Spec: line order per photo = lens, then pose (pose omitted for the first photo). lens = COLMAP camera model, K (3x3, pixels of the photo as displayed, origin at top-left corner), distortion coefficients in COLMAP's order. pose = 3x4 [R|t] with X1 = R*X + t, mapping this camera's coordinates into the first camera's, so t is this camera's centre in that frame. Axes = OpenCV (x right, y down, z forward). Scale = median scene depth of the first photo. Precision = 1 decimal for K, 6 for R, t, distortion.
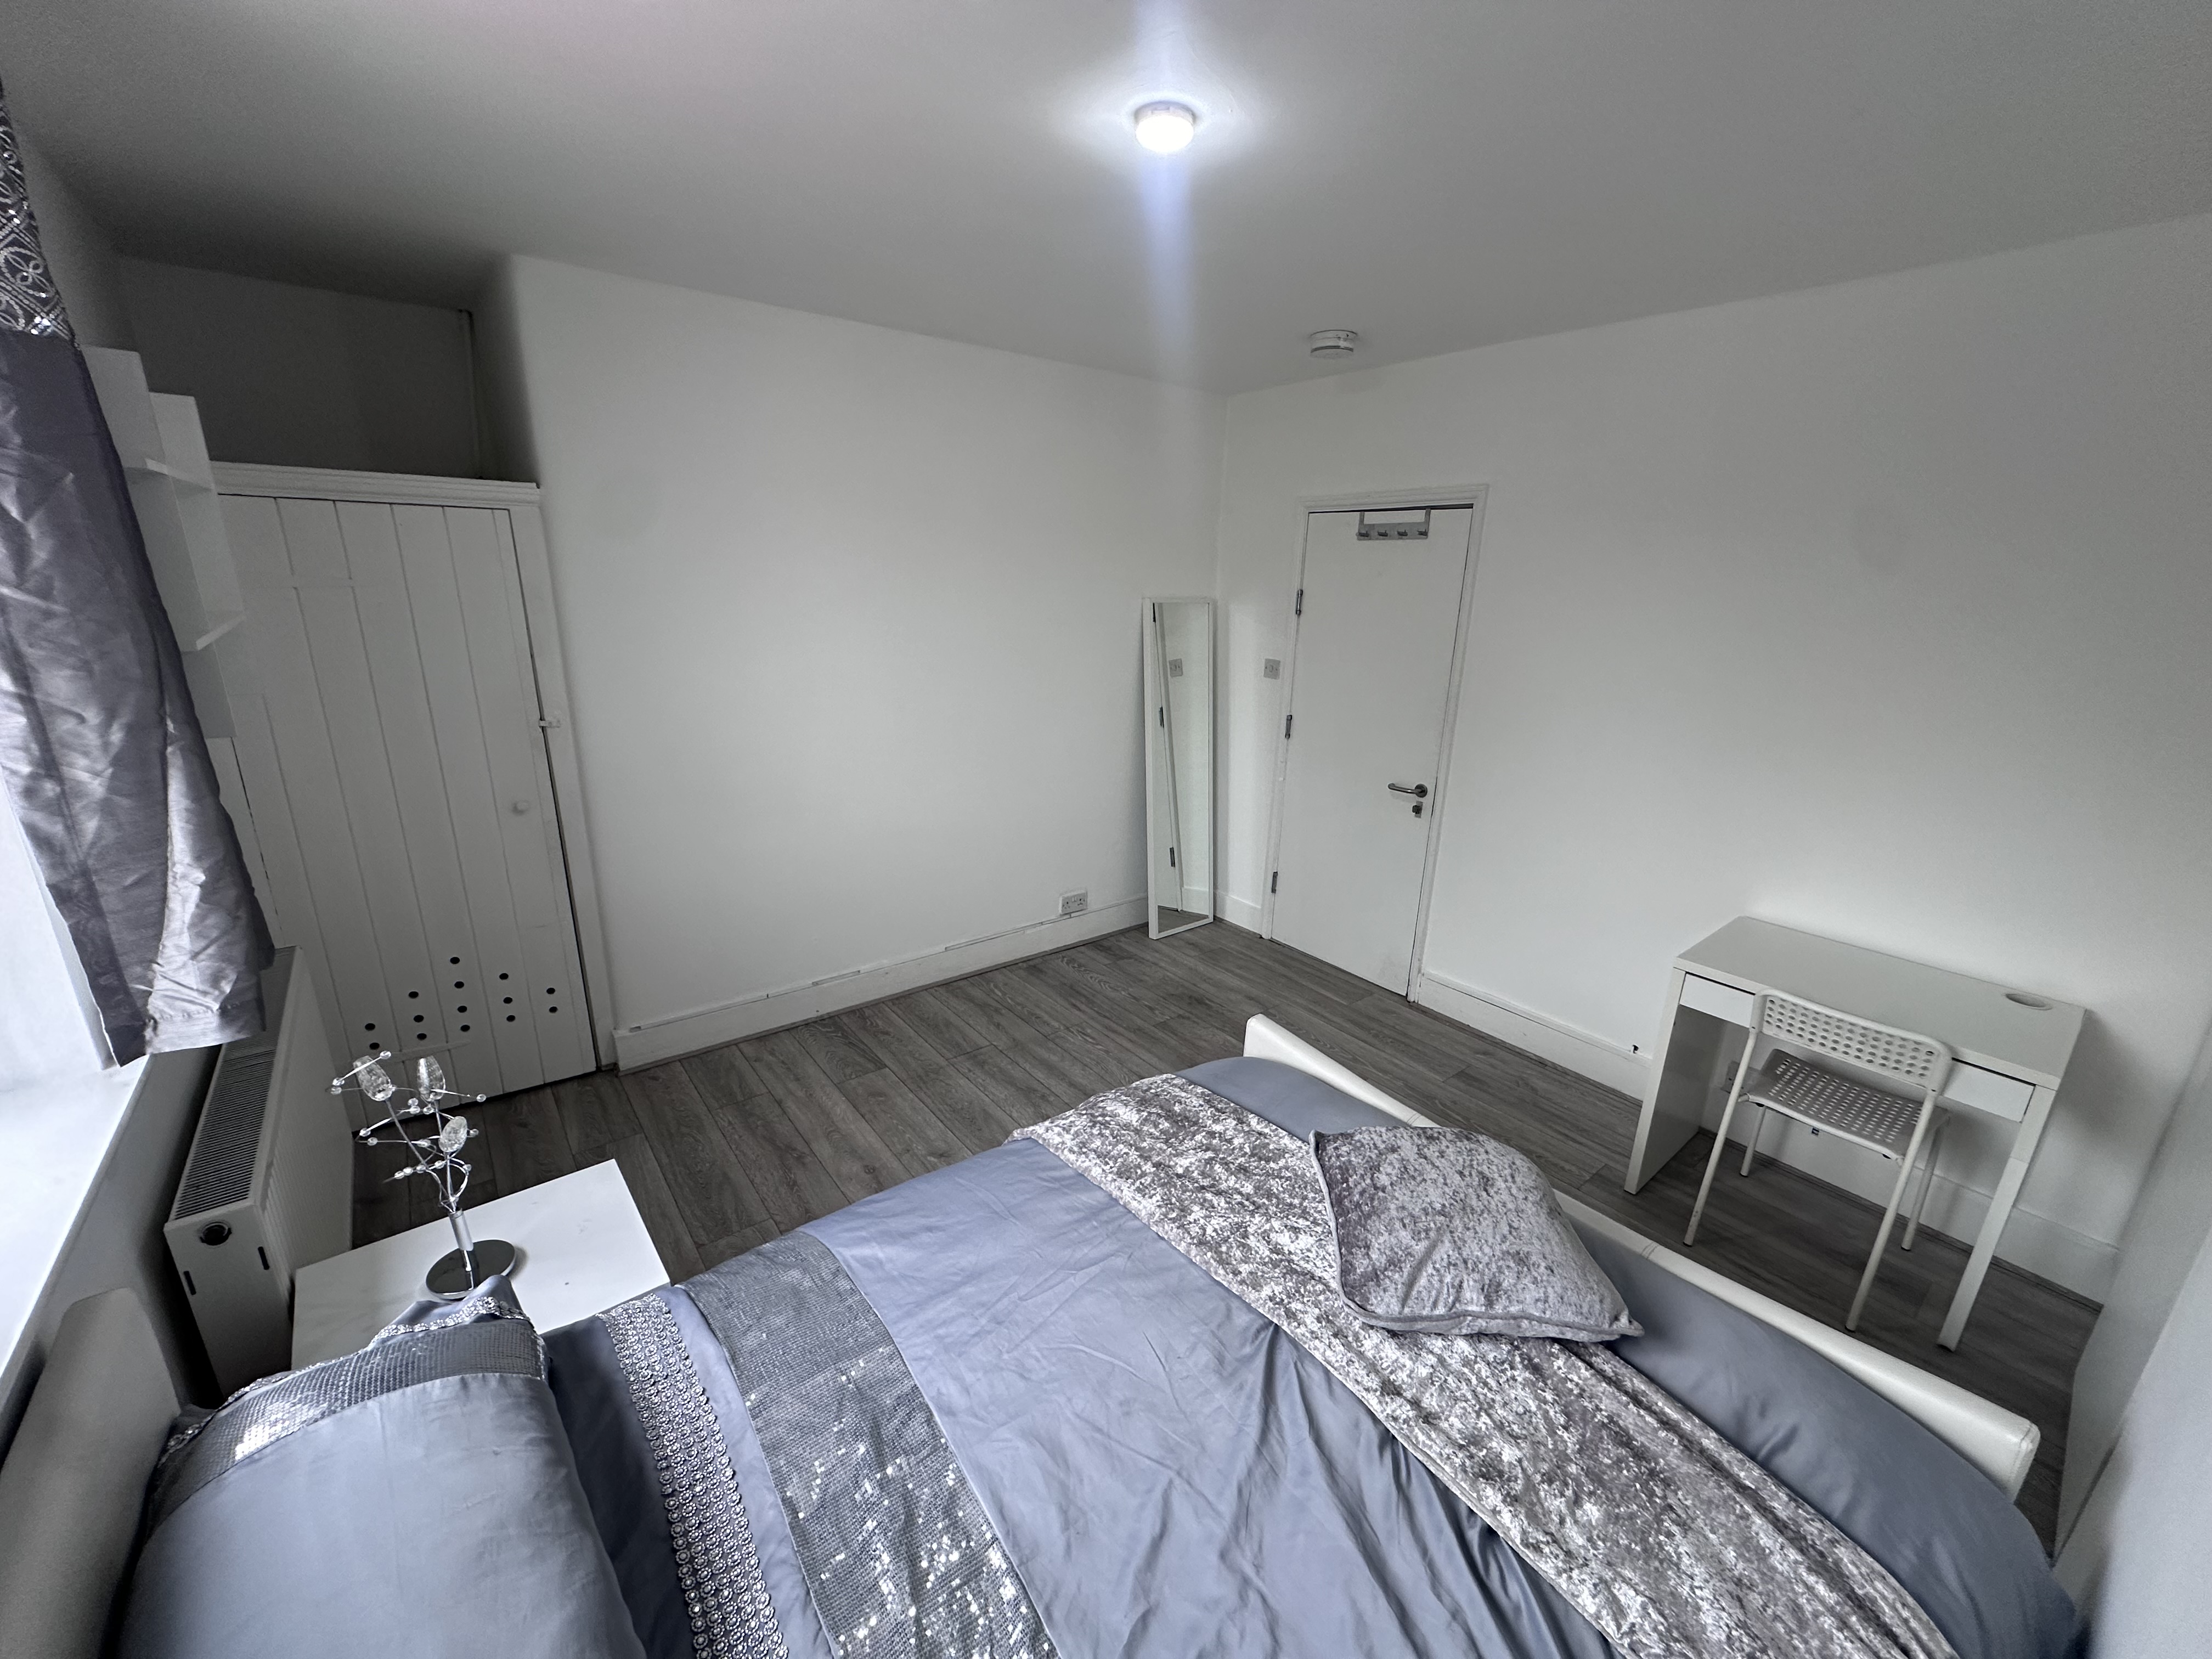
lens RADIAL K [[875.2, 0, 1106.0], [0, 875.2, 829.5], [0, 0, 1]] dist [-0.008731, 0.000284]
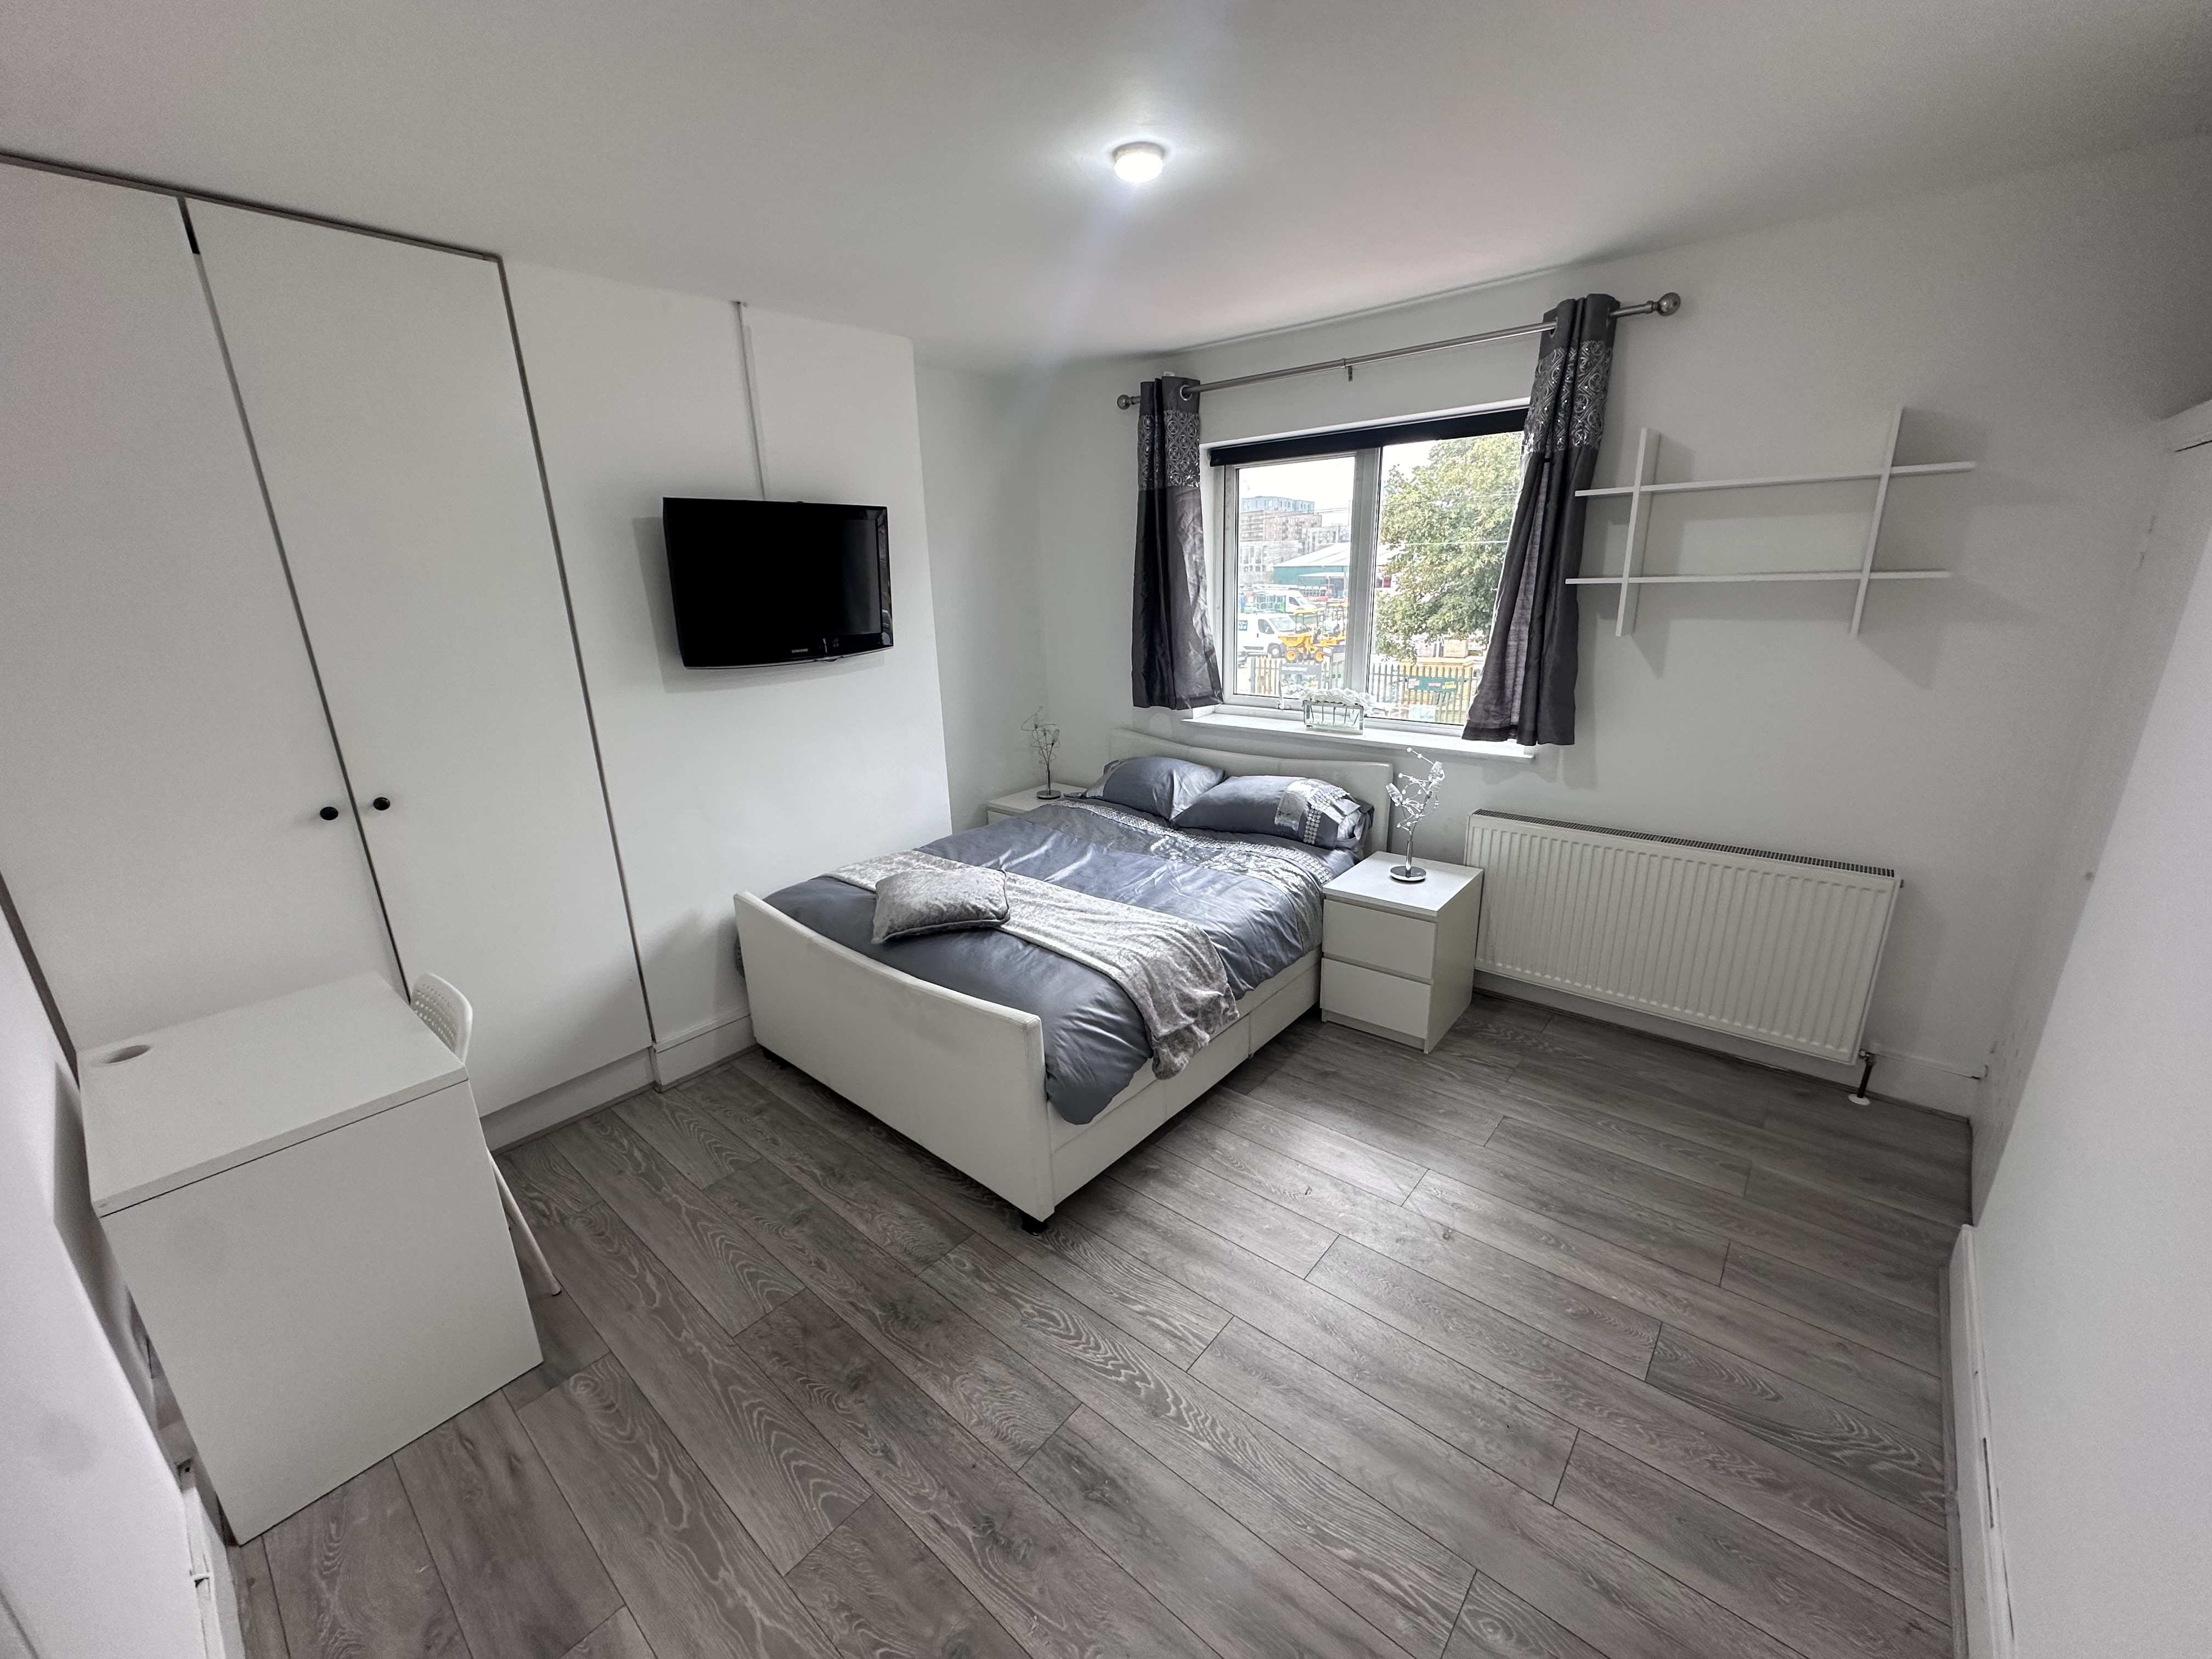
lens RADIAL K [[875.2, 0, 1106.0], [0, 875.2, 829.5], [0, 0, 1]] dist [-0.008731, 0.000284]
pose [[-0.980766, 0.062045, -0.185063, 0.164607], [-0.048638, 0.840540, 0.539562, -0.297948], [0.189030, 0.538186, -0.821355, 1.075955]]
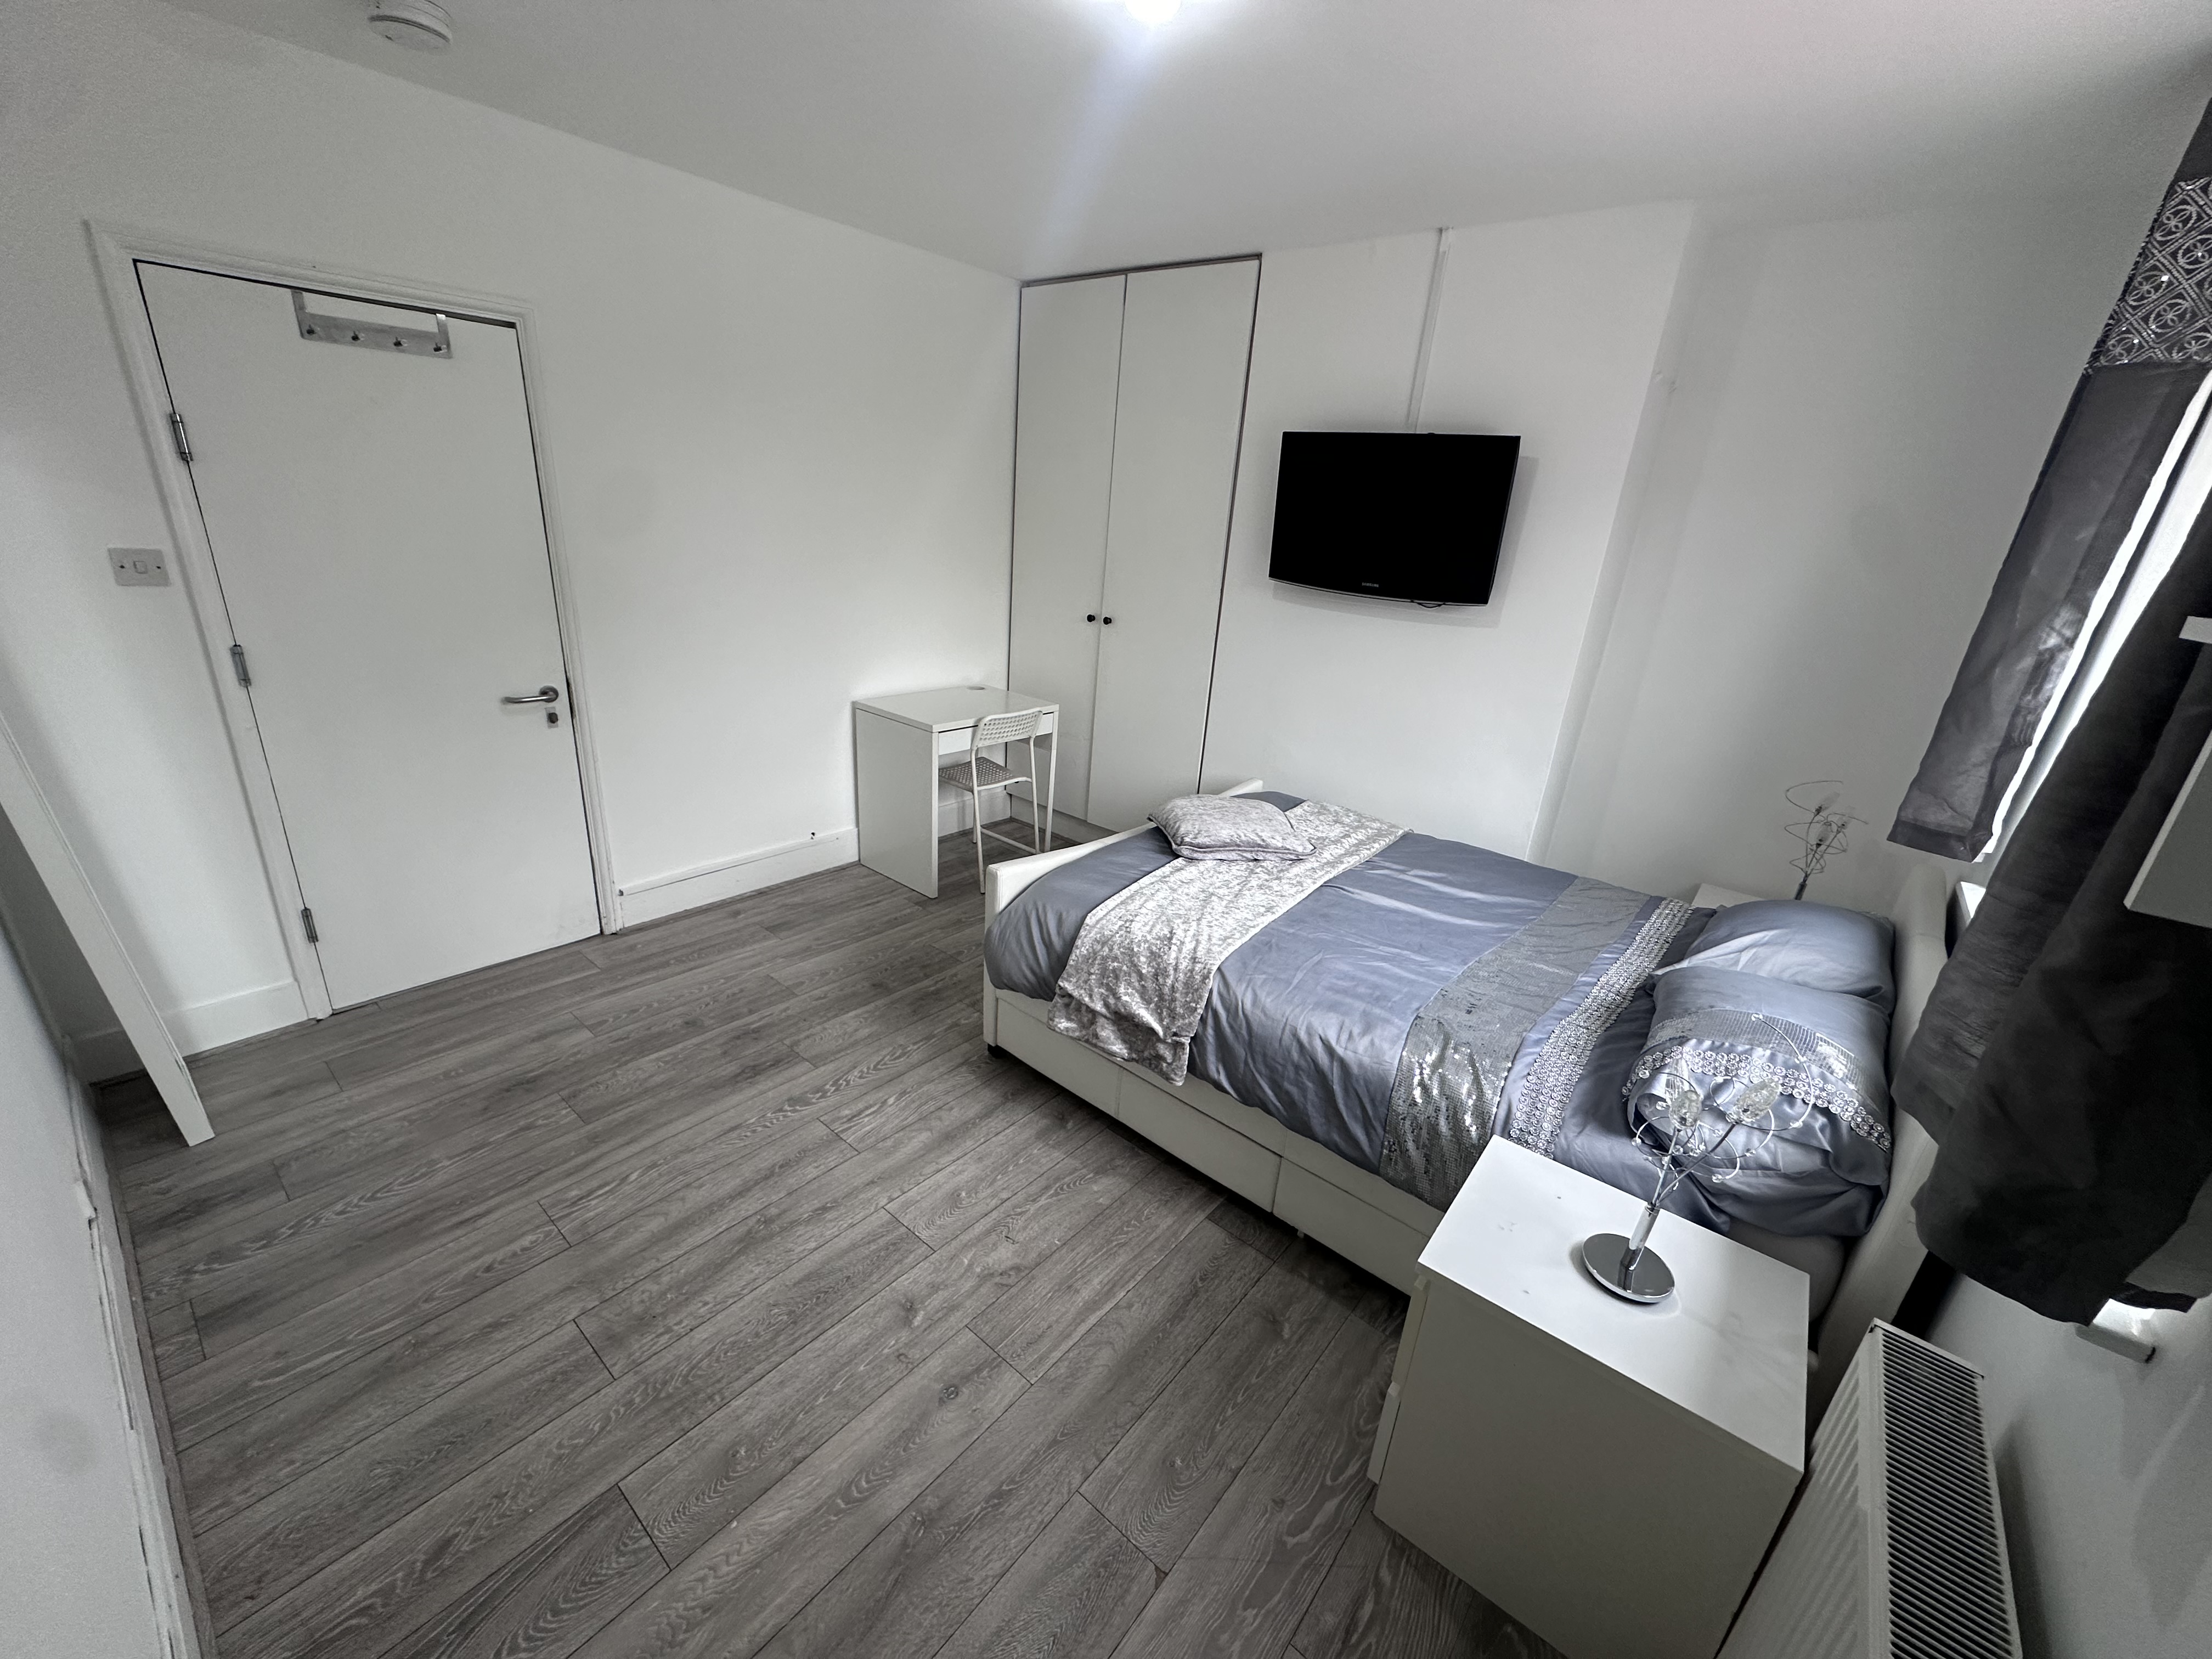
lens RADIAL K [[875.2, 0, 1106.0], [0, 875.2, 829.5], [0, 0, 1]] dist [-0.008731, 0.000284]
pose [[-0.203601, -0.371493, 0.905837, -0.531262], [0.203932, 0.888831, 0.410355, -0.160812], [-0.957580, 0.268277, -0.105207, 0.624999]]
